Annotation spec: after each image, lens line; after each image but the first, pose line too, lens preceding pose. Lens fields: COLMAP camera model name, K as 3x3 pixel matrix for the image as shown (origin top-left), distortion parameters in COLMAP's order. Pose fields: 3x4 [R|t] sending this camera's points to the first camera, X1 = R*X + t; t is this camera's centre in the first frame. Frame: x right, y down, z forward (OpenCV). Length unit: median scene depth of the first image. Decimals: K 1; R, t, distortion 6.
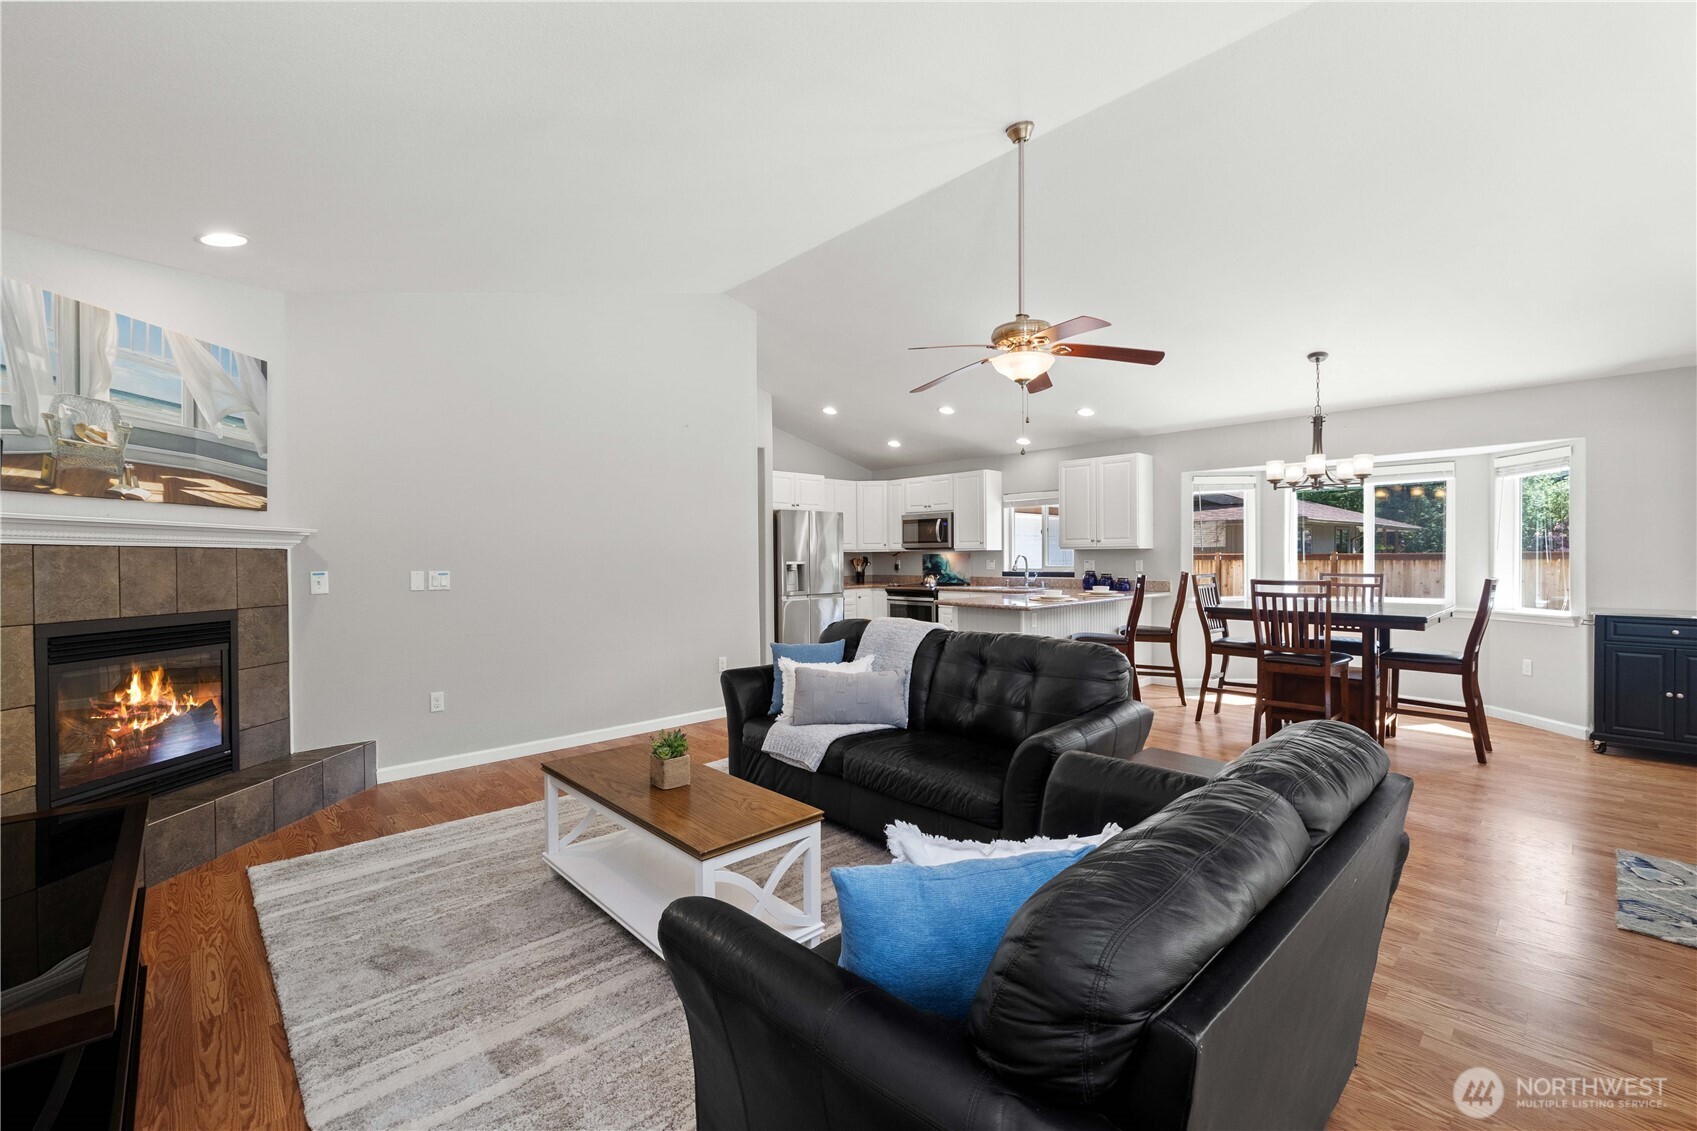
lens RADIAL K [[716.3, 0, 839.6], [0, 716.3, 566.0], [0, 0, 1]] dist [0.003738, -0.000403]
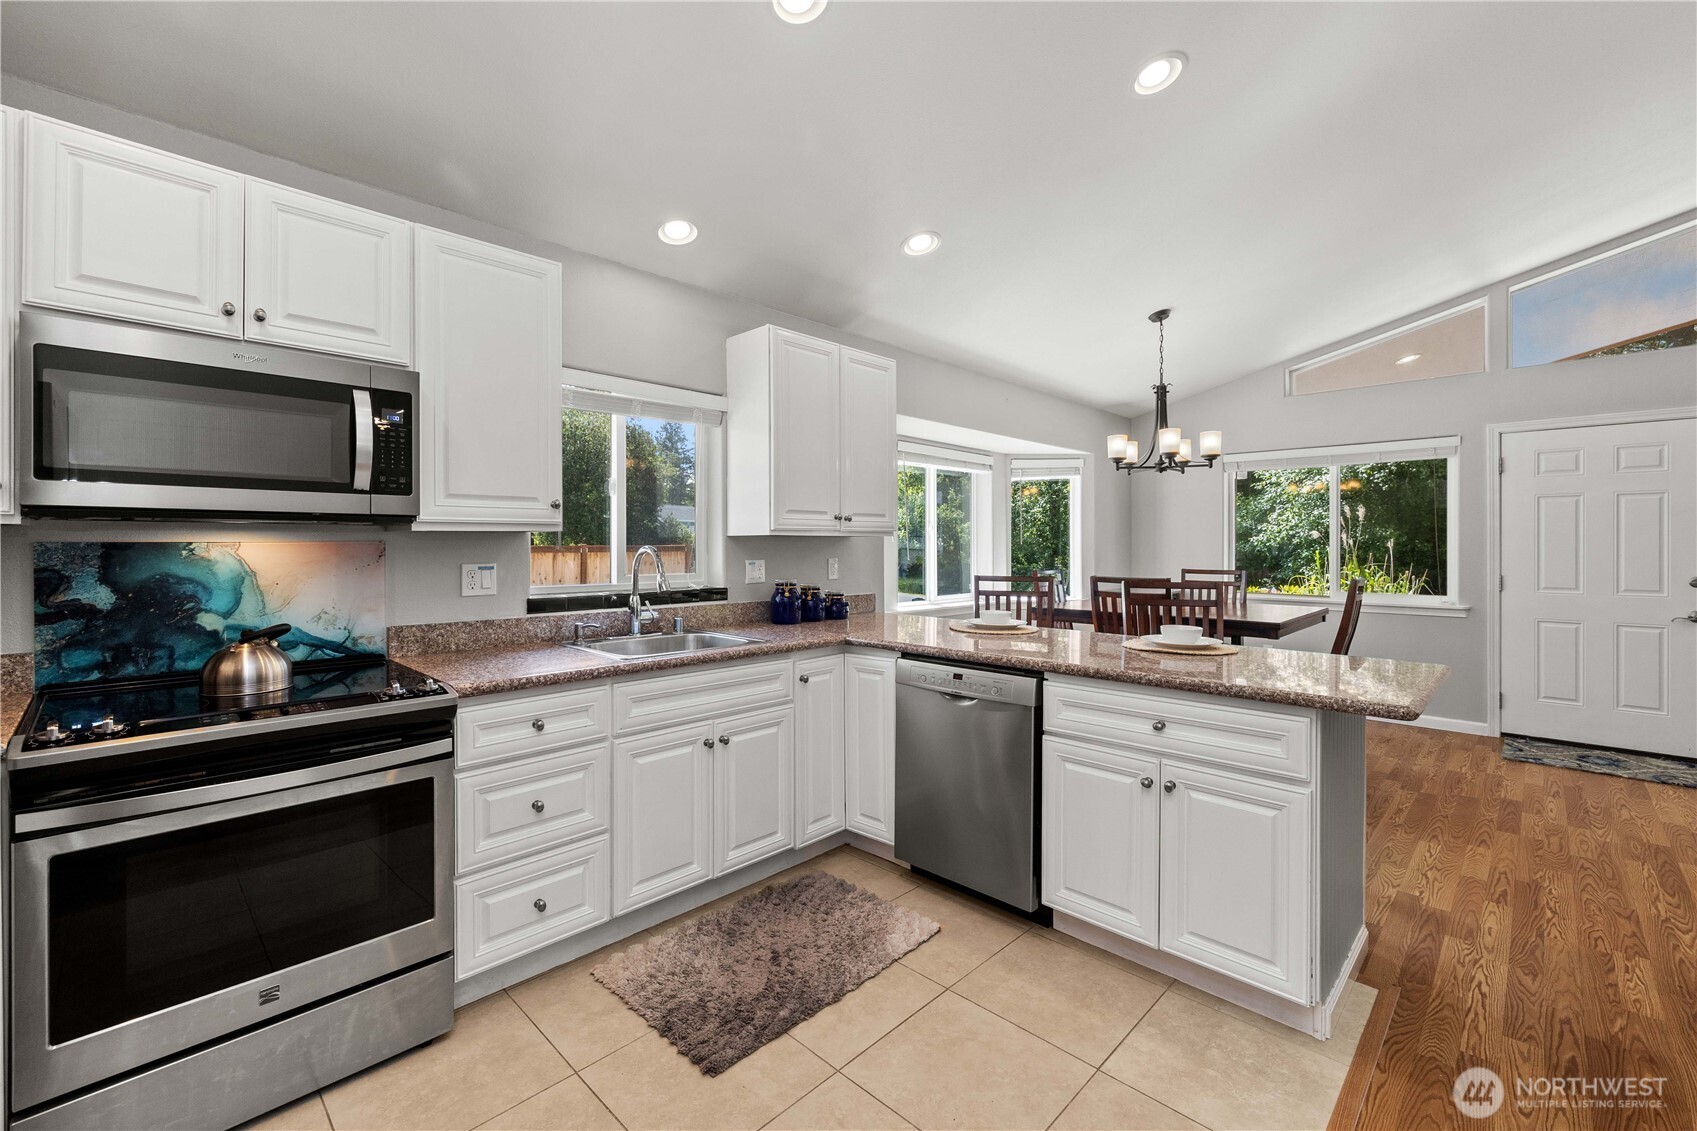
lens RADIAL K [[716.3, 0, 847.1], [0, 716.3, 542.7], [0, 0, 1]] dist [0.003738, -0.000403]
pose [[-0.045213, 0.010516, 0.998922, -0.097844], [0.014271, 0.999849, -0.009879, -0.012424], [-0.998875, 0.013809, -0.045356, 0.871265]]
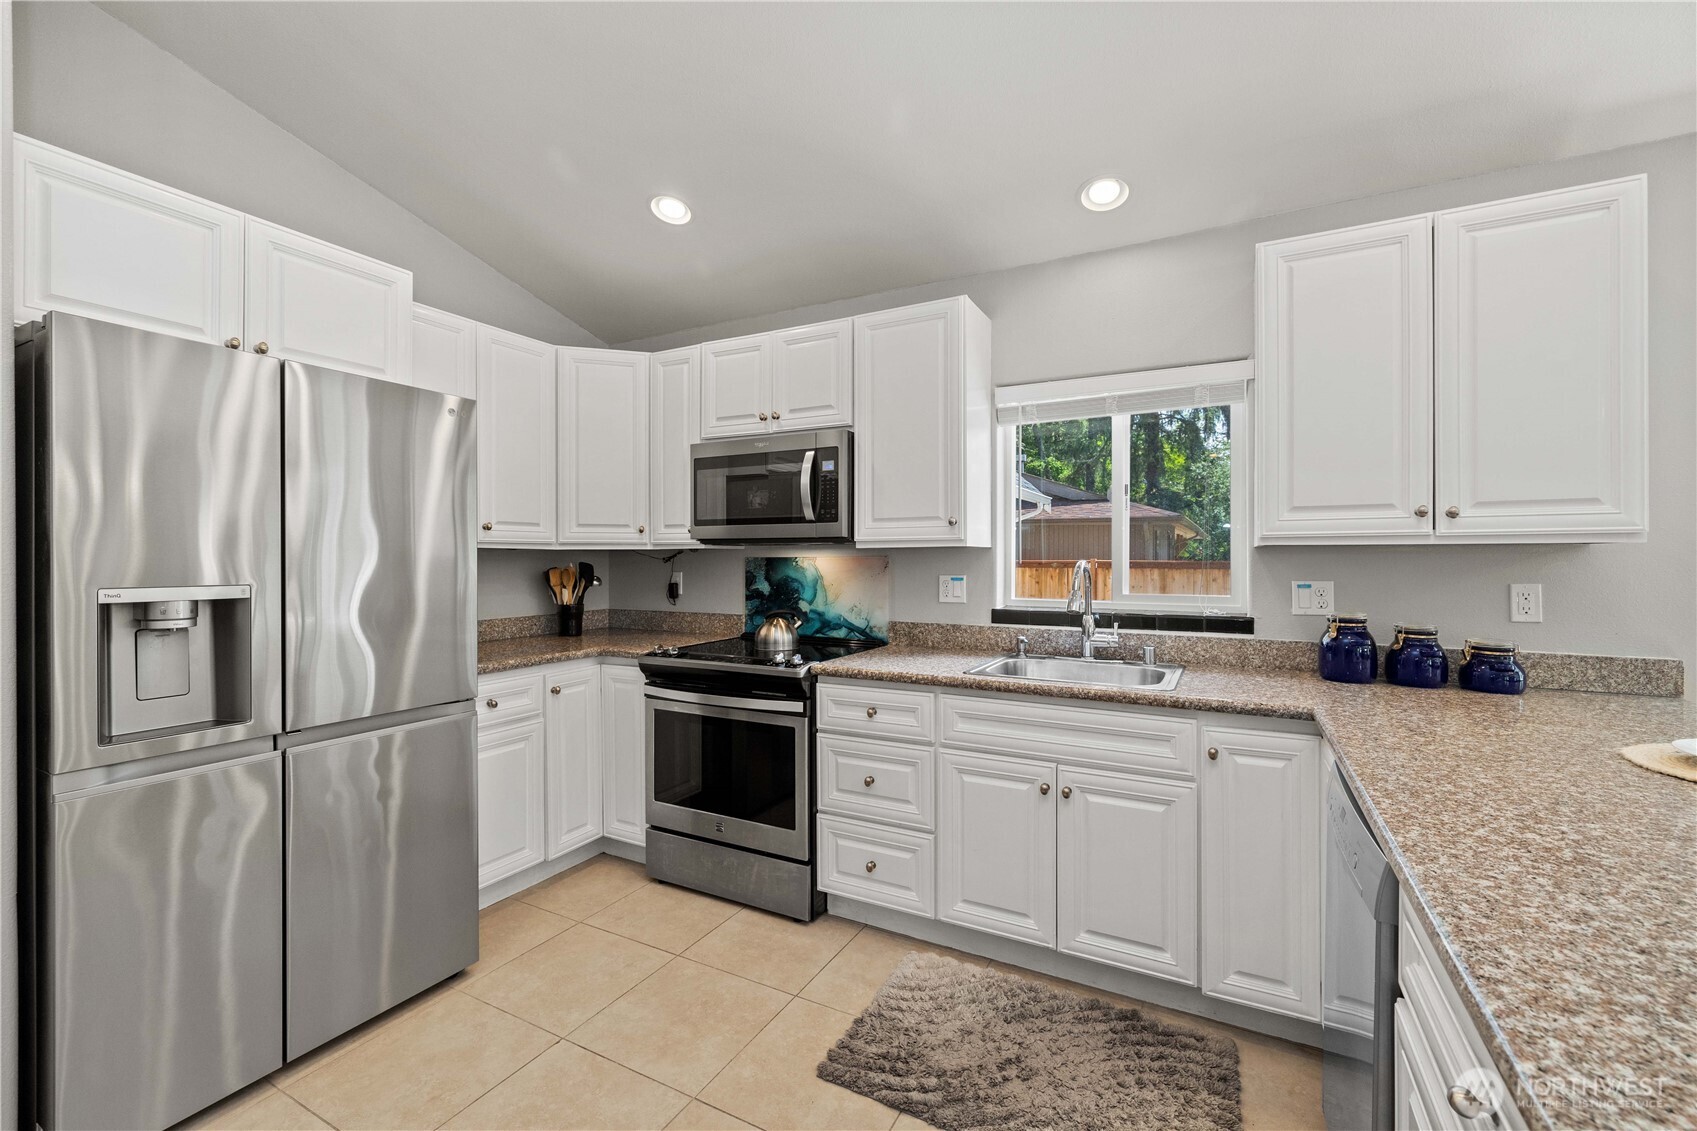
lens RADIAL K [[716.3, 0, 843.5], [0, 716.3, 557.1], [0, 0, 1]] dist [0.003738, -0.000403]
pose [[0.948151, 0.010038, 0.317662, 0.050515], [-0.004128, 0.999806, -0.019275, -0.010674], [-0.317794, 0.016964, 0.948008, 0.696033]]
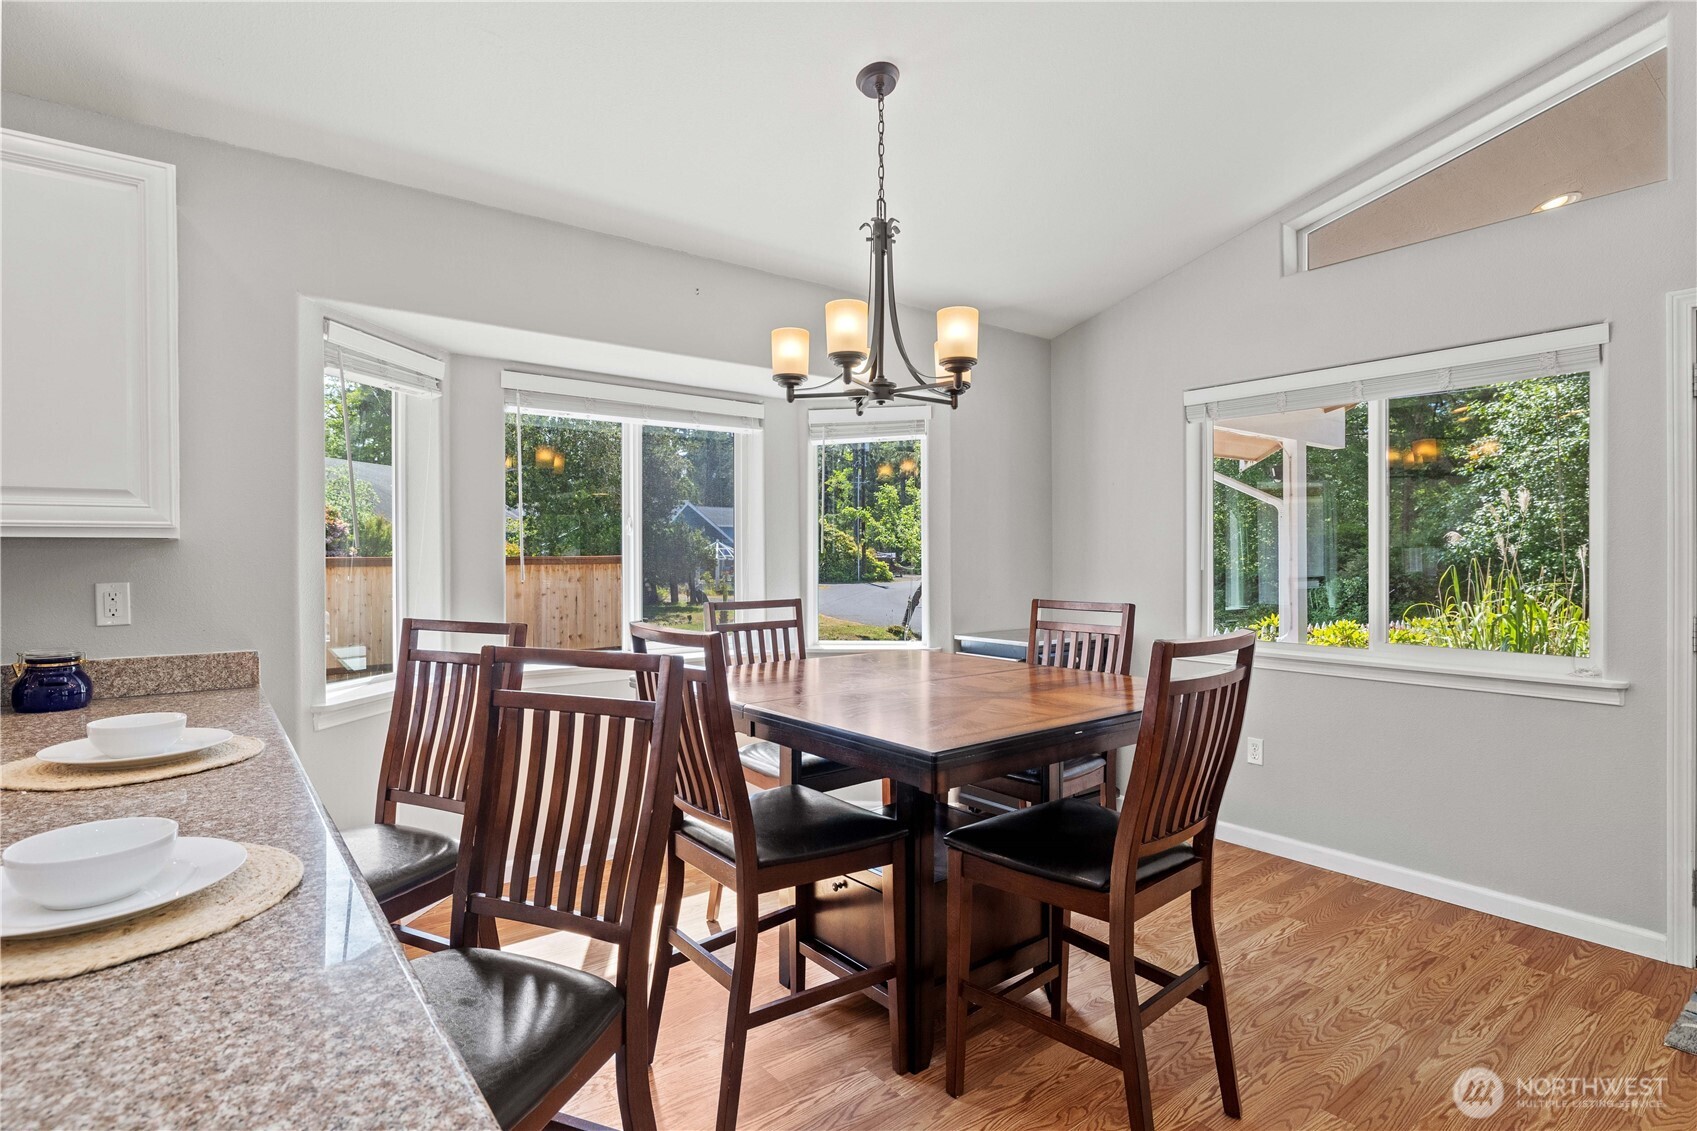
lens RADIAL K [[847.2, 0, 841.0], [0, 847.2, 557.6], [0, 0, 1]] dist [-0.008674, 0.001263]
pose [[0.096320, 0.003480, 0.995344, 0.116123], [0.015778, 0.999863, -0.005023, -0.010114], [-0.995225, 0.016188, 0.096252, 0.604711]]
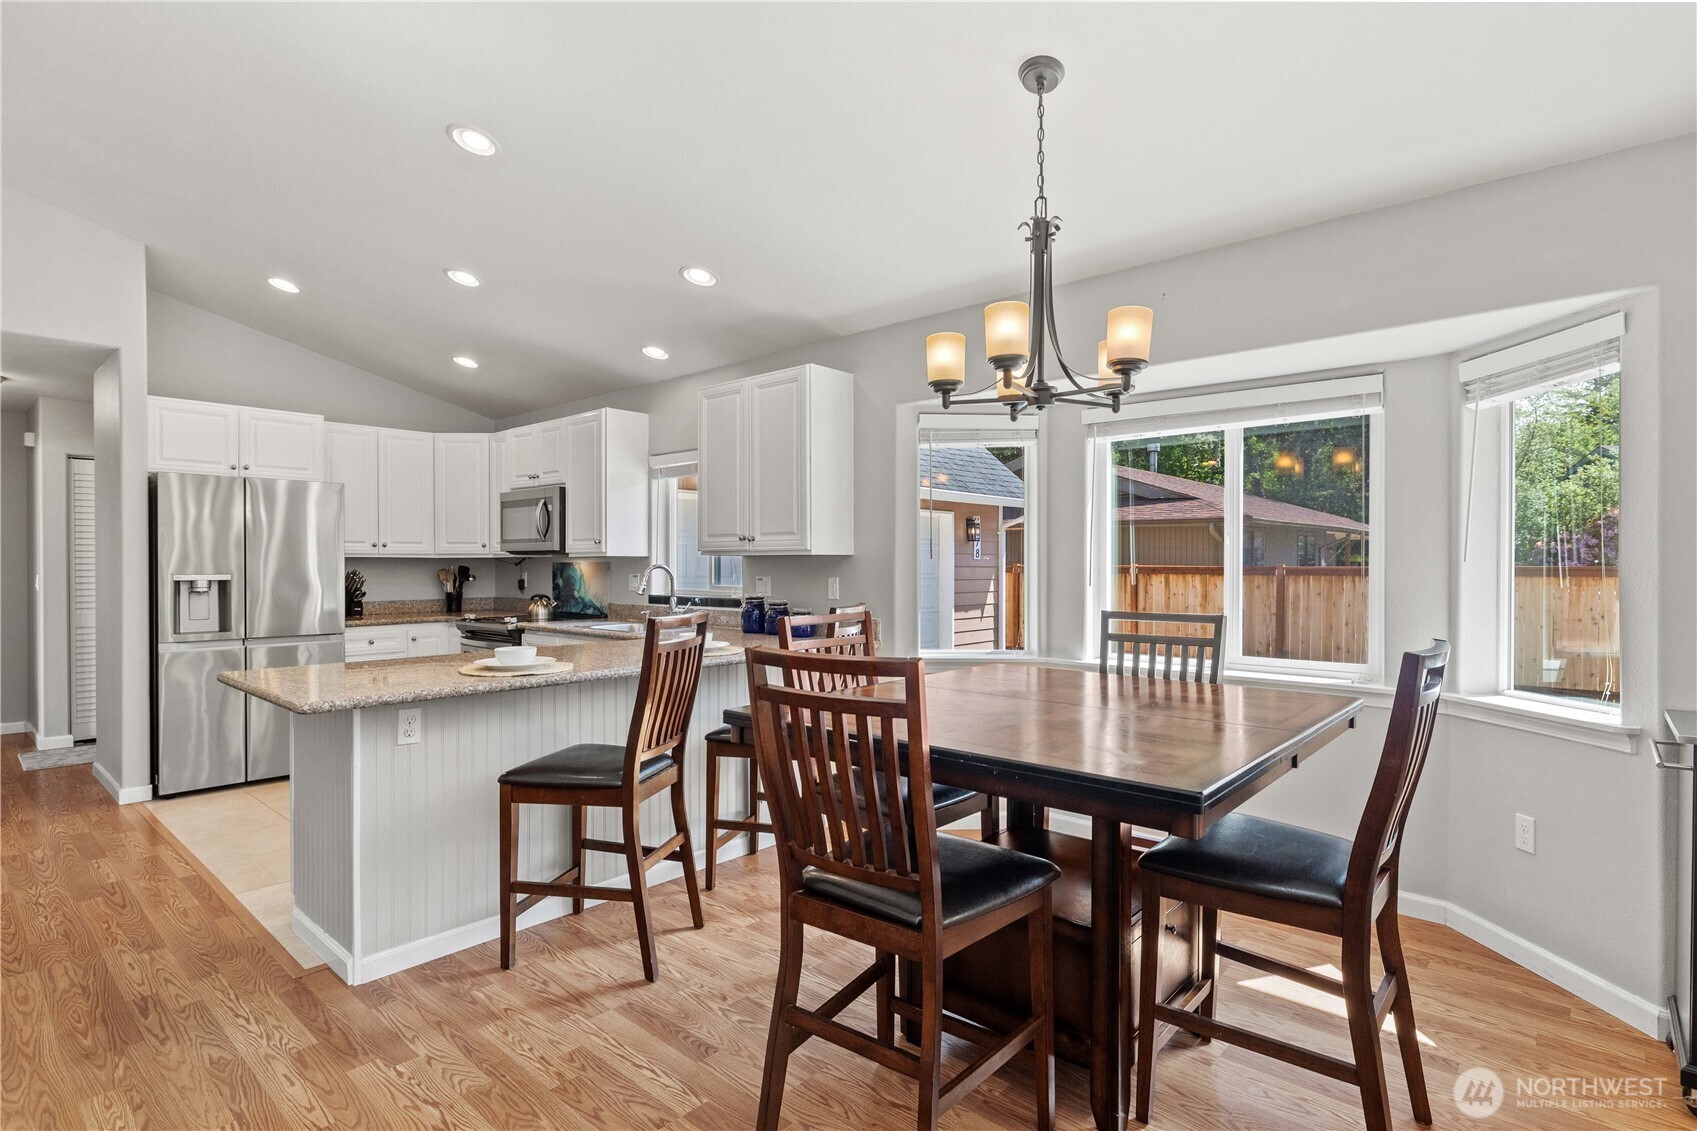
lens RADIAL K [[847.2, 0, 846.3], [0, 847.2, 572.3], [0, 0, 1]] dist [-0.008674, 0.001263]
pose [[0.996350, 0.008559, 0.084929, 0.323183], [-0.008069, 0.999949, -0.006112, -0.007109], [-0.084977, 0.005404, 0.996368, 0.337722]]
